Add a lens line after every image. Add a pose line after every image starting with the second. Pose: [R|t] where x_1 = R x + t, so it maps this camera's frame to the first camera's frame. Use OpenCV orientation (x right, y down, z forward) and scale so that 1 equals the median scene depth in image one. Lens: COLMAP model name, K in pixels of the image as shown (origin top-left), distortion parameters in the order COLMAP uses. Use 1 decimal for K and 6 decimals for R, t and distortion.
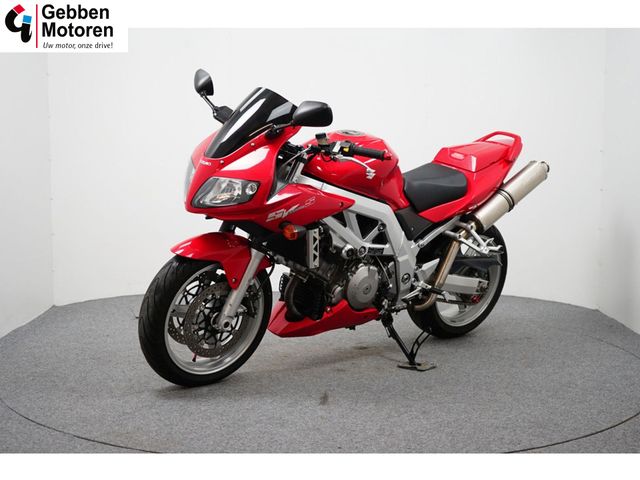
lens RADIAL K [[1004.5, 0, 319.7], [0, 1004.5, 239.6], [0, 0, 1]] dist [-0.132872, 0.000000]
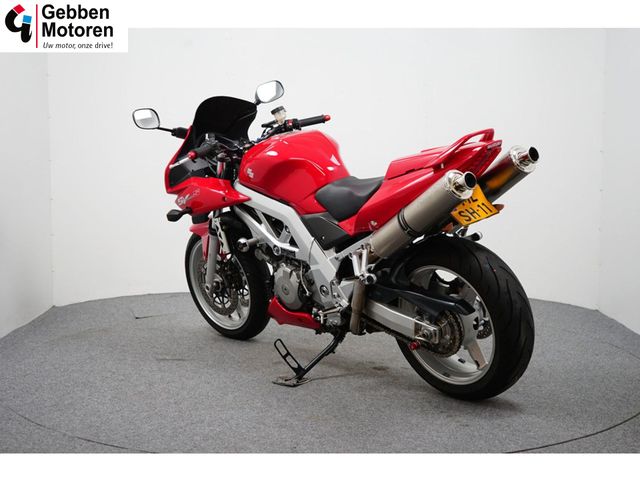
lens RADIAL K [[1004.5, 0, 319.6], [0, 1004.5, 239.4], [0, 0, 1]] dist [-0.132872, 0.000000]
pose [[0.025439, 0.110063, -0.993599, 1.035102], [-0.095636, 0.989630, 0.107175, -0.110416], [0.995091, 0.092298, 0.035701, 0.995569]]
